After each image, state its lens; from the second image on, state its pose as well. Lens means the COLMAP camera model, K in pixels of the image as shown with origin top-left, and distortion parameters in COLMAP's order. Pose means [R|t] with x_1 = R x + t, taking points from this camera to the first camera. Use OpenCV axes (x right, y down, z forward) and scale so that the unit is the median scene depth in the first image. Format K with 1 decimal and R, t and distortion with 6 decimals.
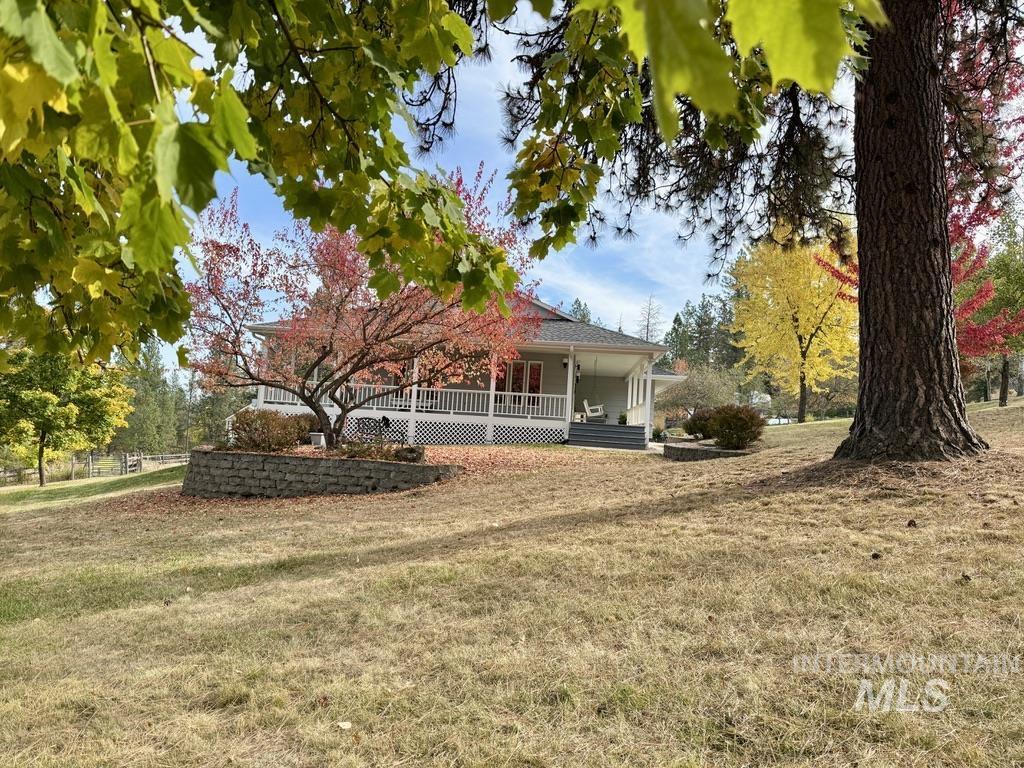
lens RADIAL K [[711.4, 0, 513.4], [0, 711.4, 382.6], [0, 0, 1]] dist [0.003707, 0.000428]
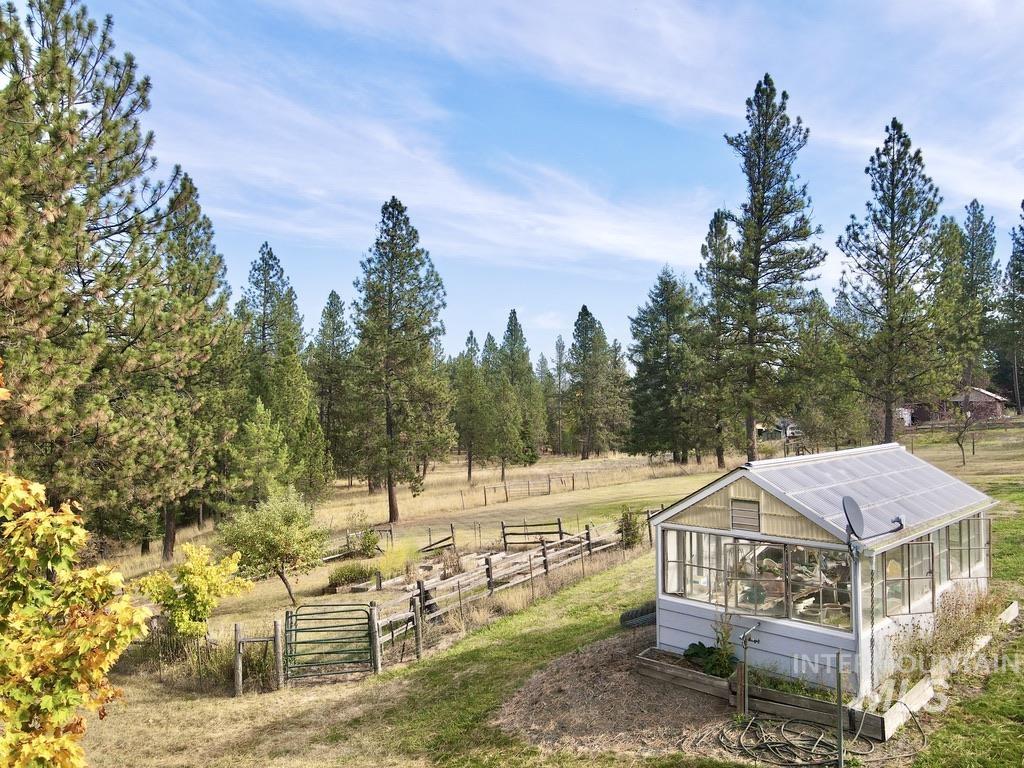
lens RADIAL K [[745.3, 0, 515.0], [0, 745.3, 383.3], [0, 0, 1]] dist [0.035636, -0.028943]
pose [[0.880120, -0.065507, -0.470210, -0.076144], [0.084505, 0.996235, 0.019383, -0.001818], [0.467169, -0.056795, 0.882342, 0.179445]]
